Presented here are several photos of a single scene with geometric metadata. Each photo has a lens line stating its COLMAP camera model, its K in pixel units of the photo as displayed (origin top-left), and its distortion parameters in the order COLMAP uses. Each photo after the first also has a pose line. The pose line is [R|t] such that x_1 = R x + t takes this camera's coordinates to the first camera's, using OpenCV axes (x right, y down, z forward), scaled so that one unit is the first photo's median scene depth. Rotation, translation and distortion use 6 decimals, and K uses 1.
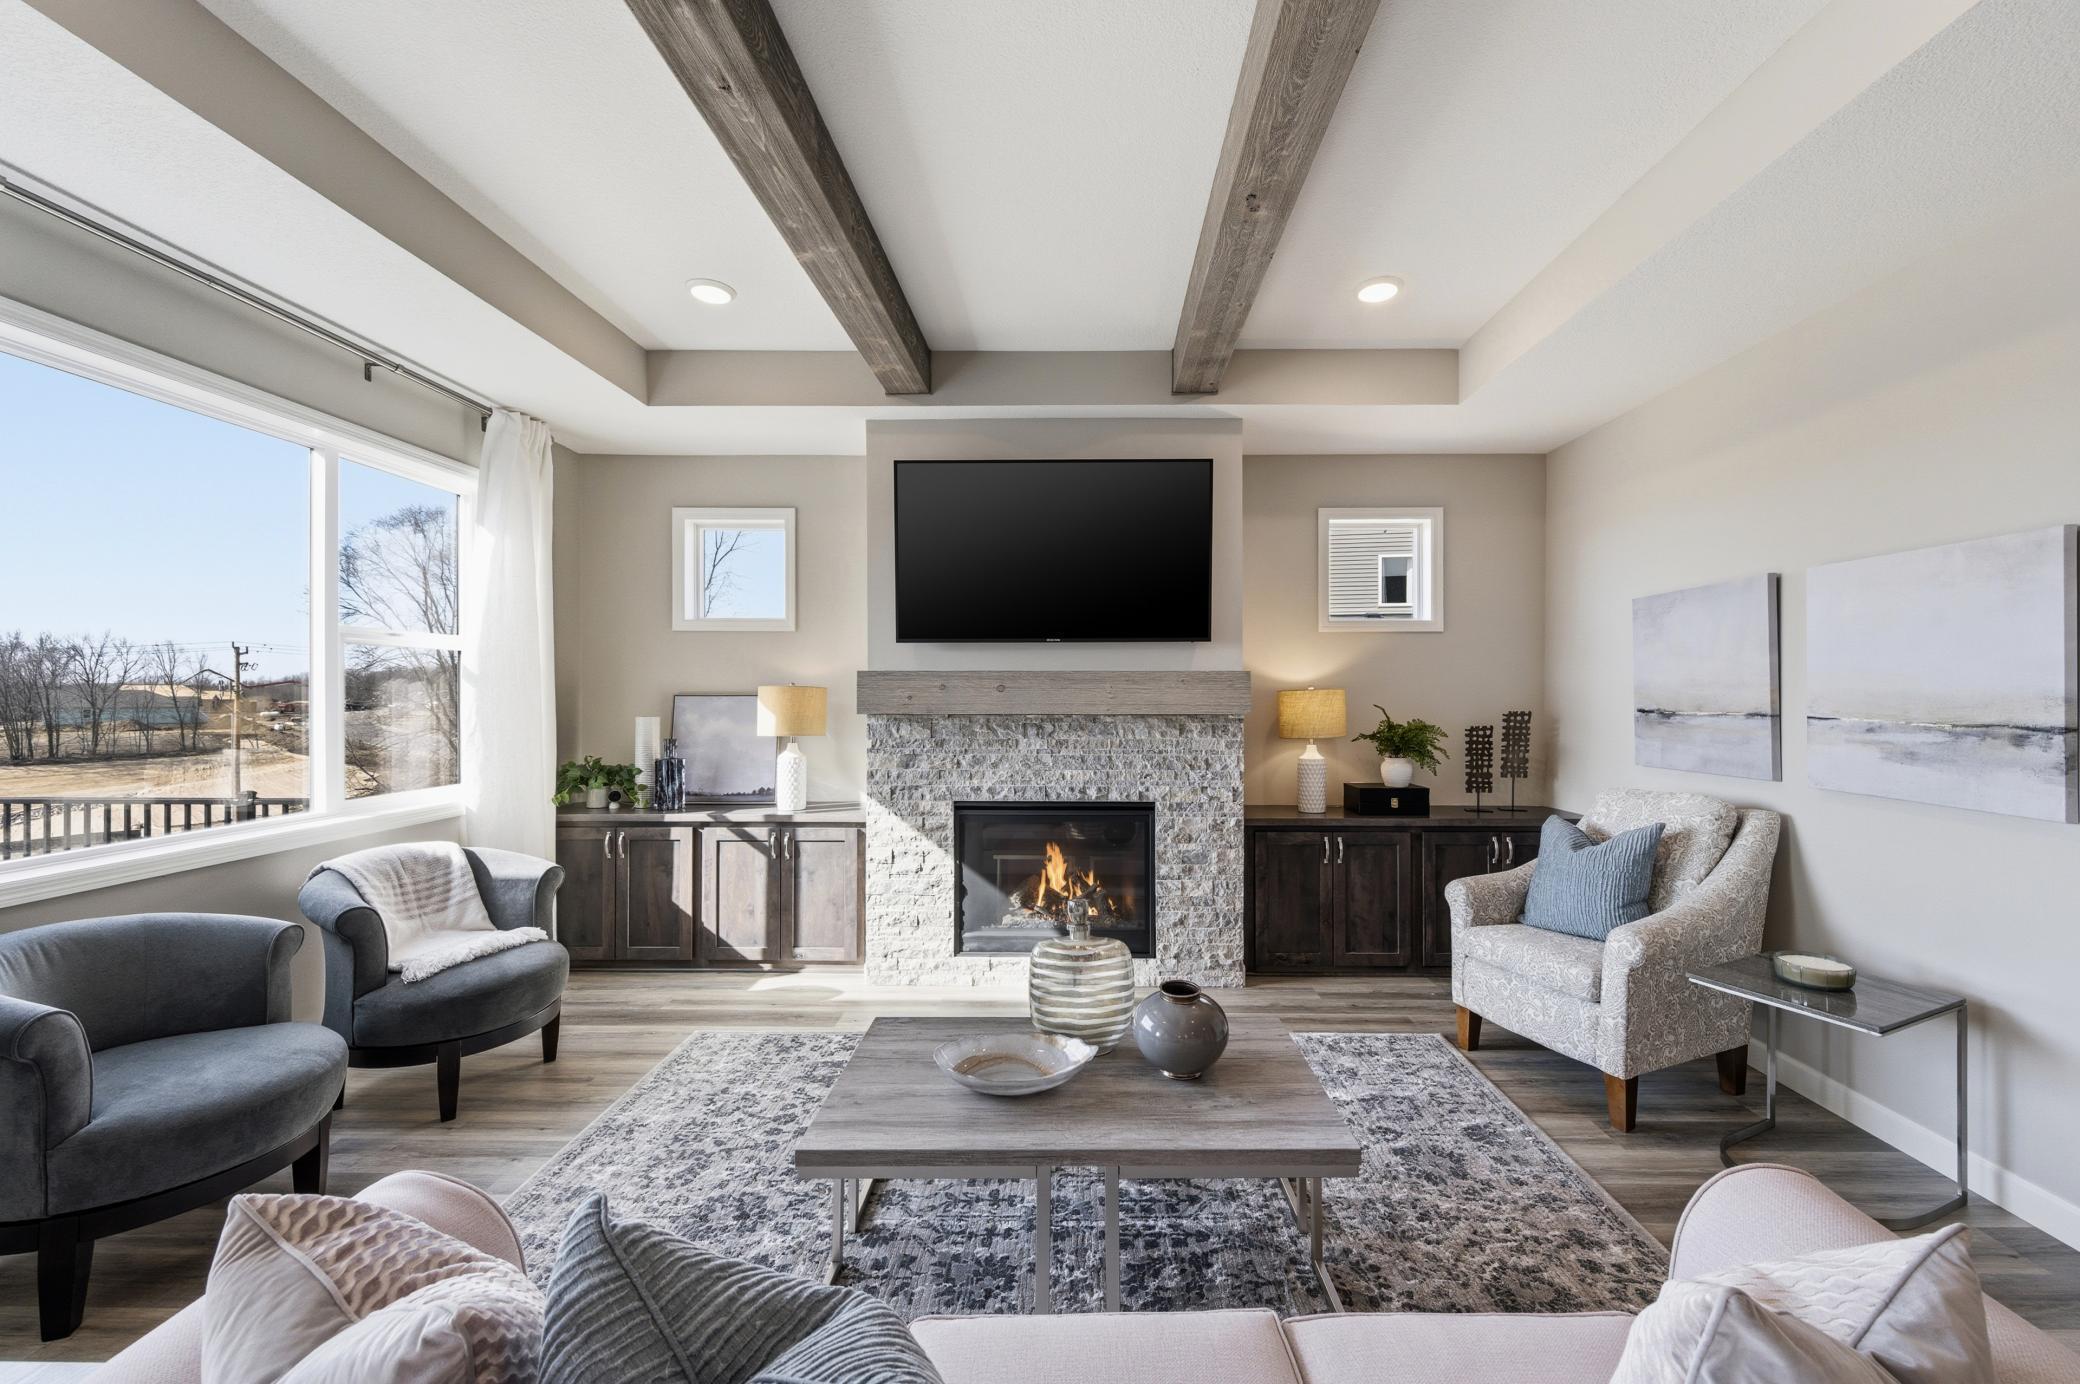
lens RADIAL K [[822.2, 0, 1077.7], [0, 822.2, 693.2], [0, 0, 1]] dist [0.000602, 0.000223]
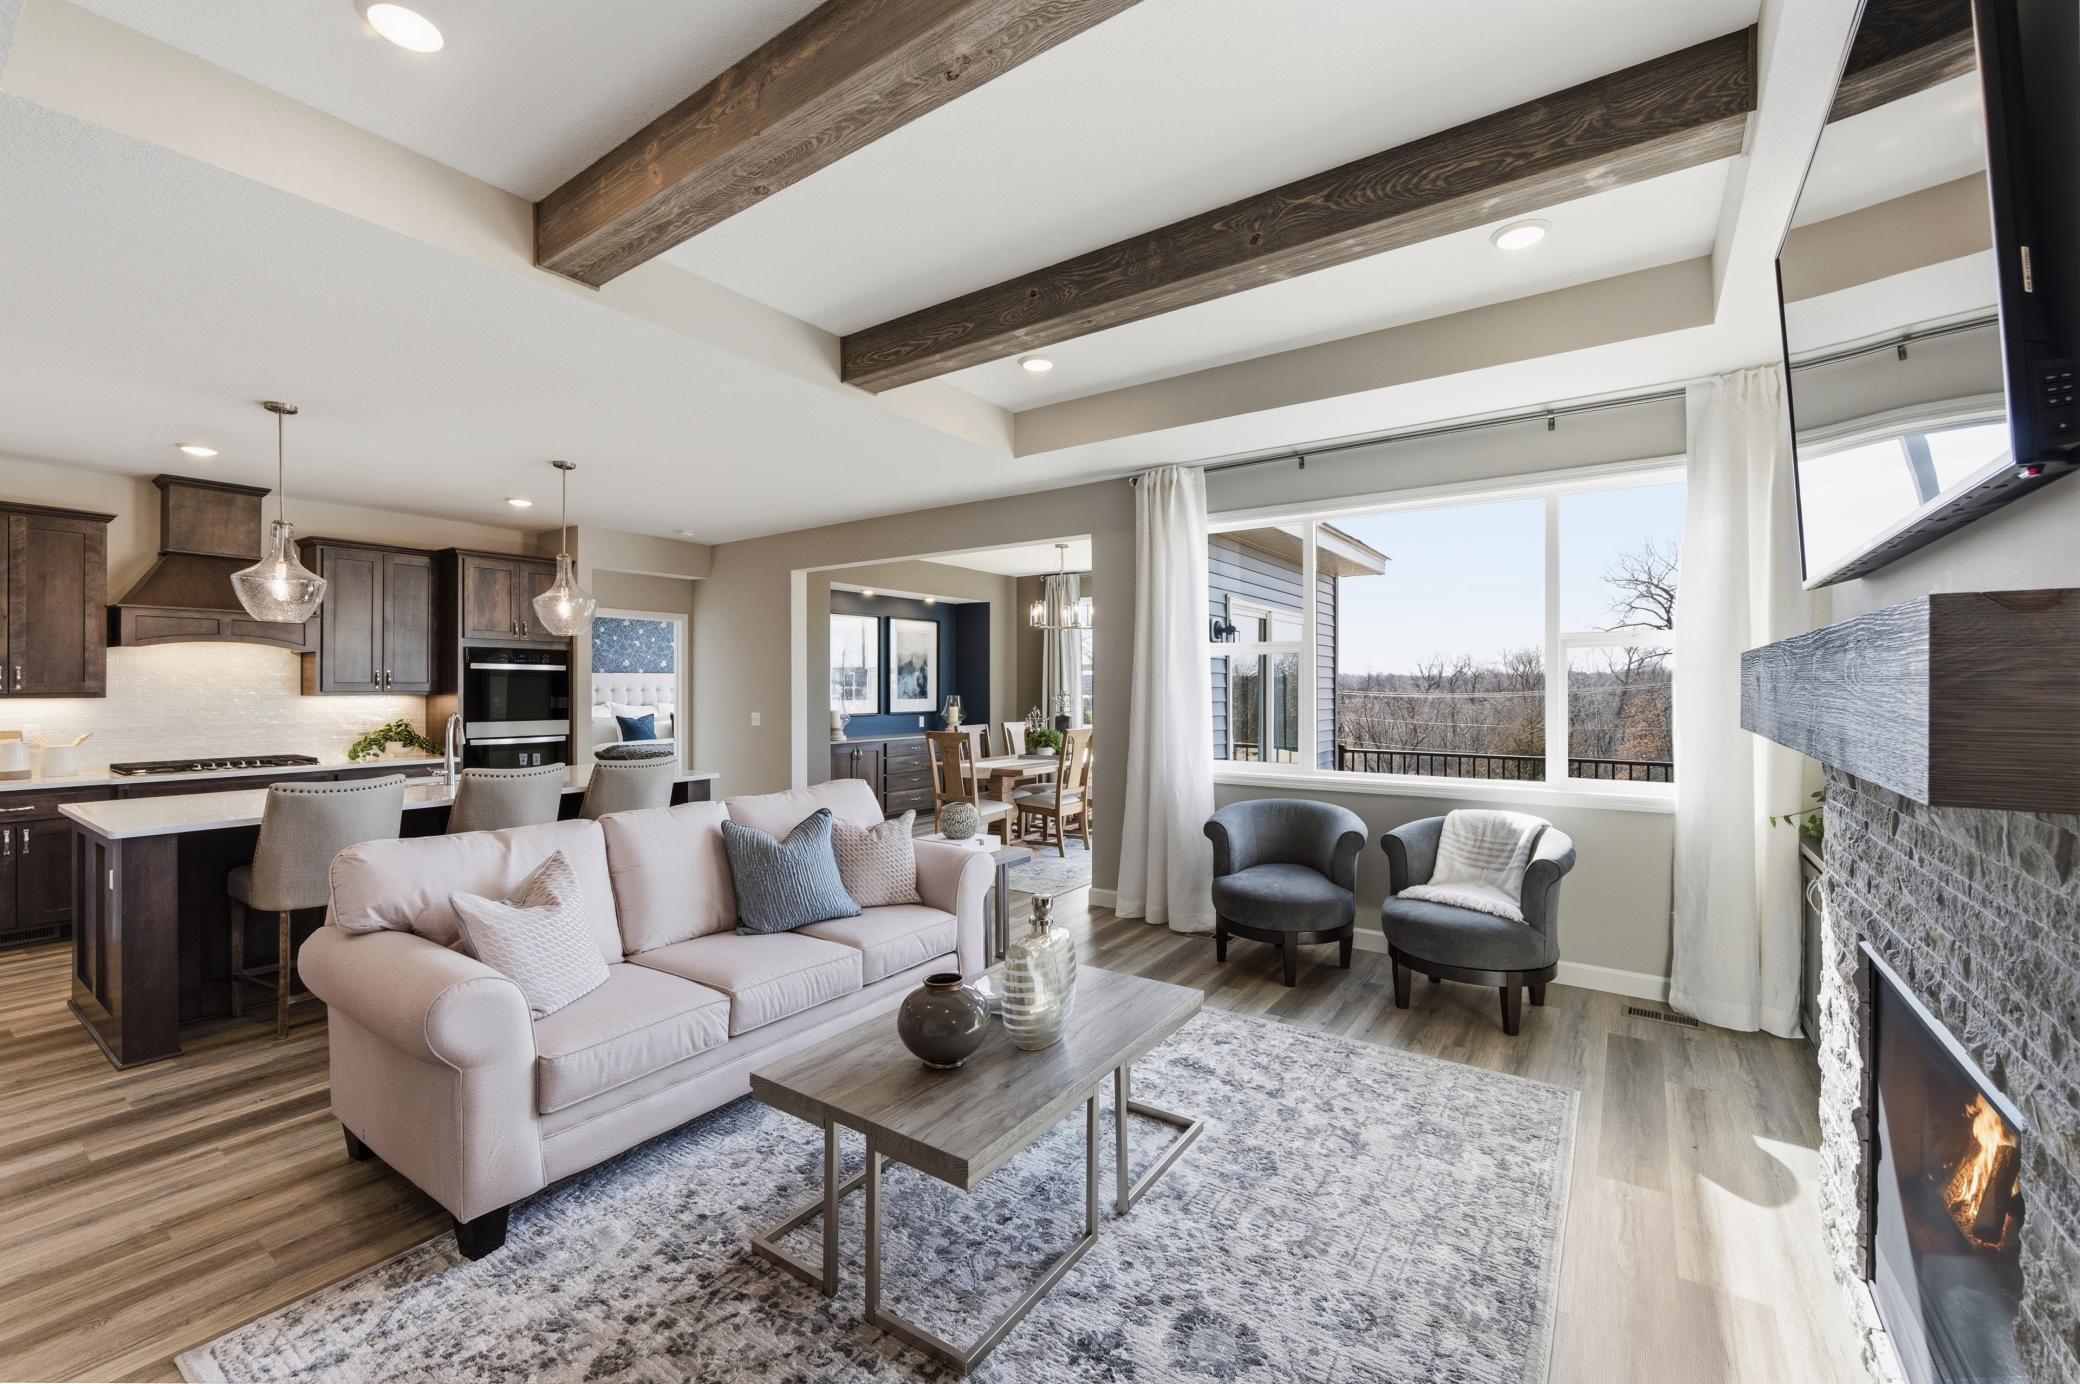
lens RADIAL K [[854.6, 0, 1035.6], [0, 854.6, 688.0], [0, 0, 1]] dist [-0.000123, 0.000379]
pose [[-0.569281, 0.002640, -0.822138, 0.490222], [-0.001647, 0.999989, 0.004351, -0.004518], [0.822141, 0.003831, -0.569271, 0.896666]]
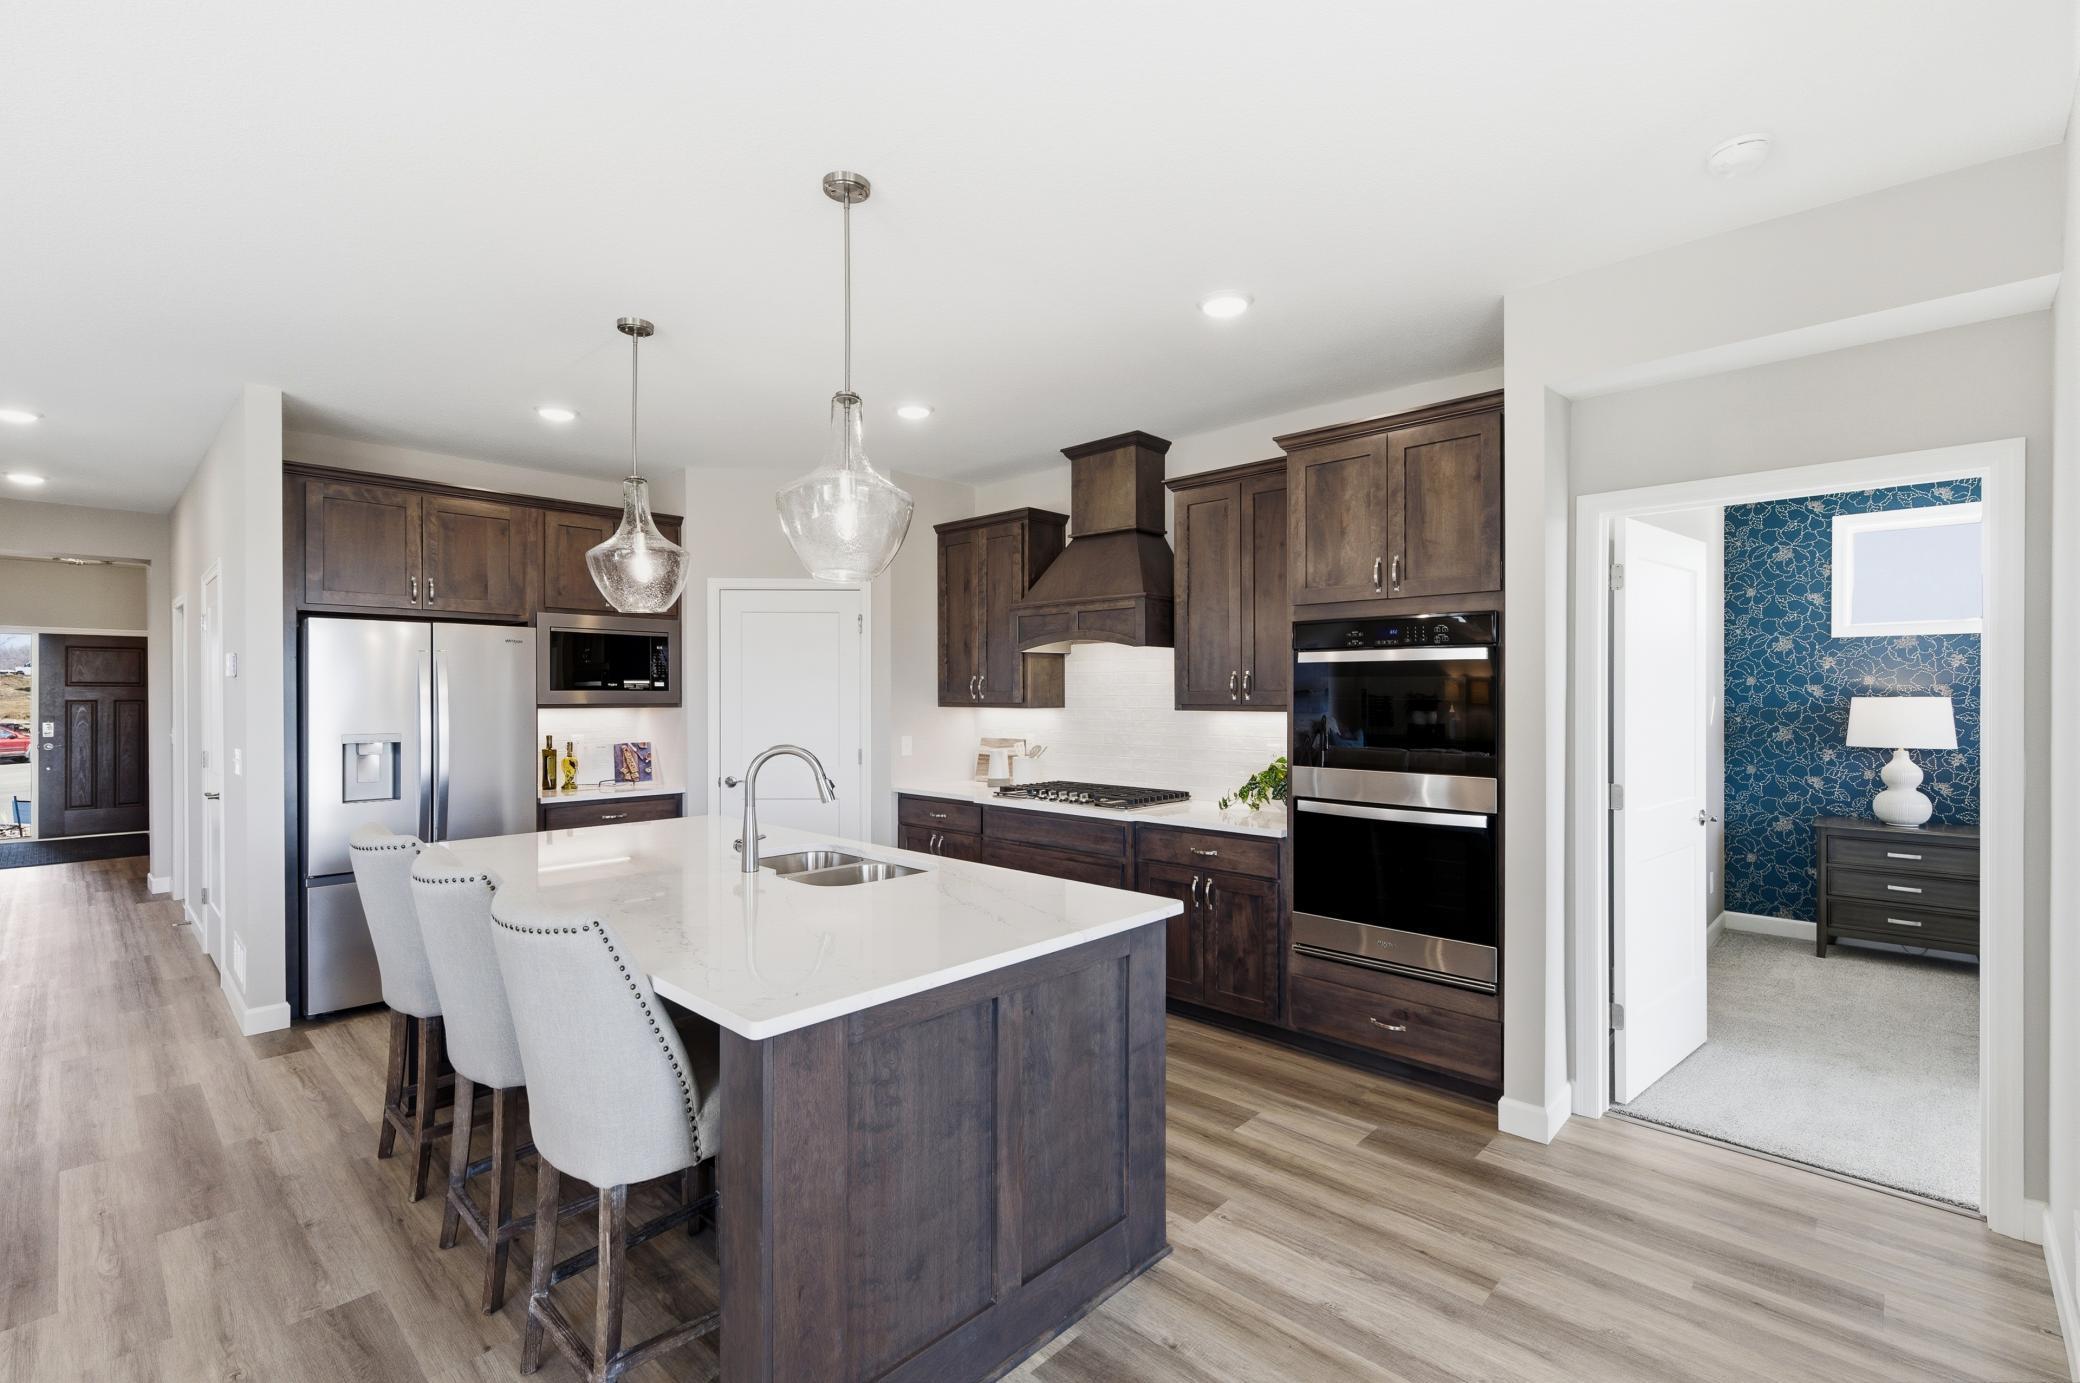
lens RADIAL K [[928.3, 0, 1040.0], [0, 928.3, 691.5], [0, 0, 1]] dist [0.003394, 0.000894]
pose [[-0.731455, 0.001901, 0.681887, -0.673351], [0.001665, 0.999998, -0.001001, -0.003654], [-0.681887, 0.000404, -0.731457, -0.063115]]
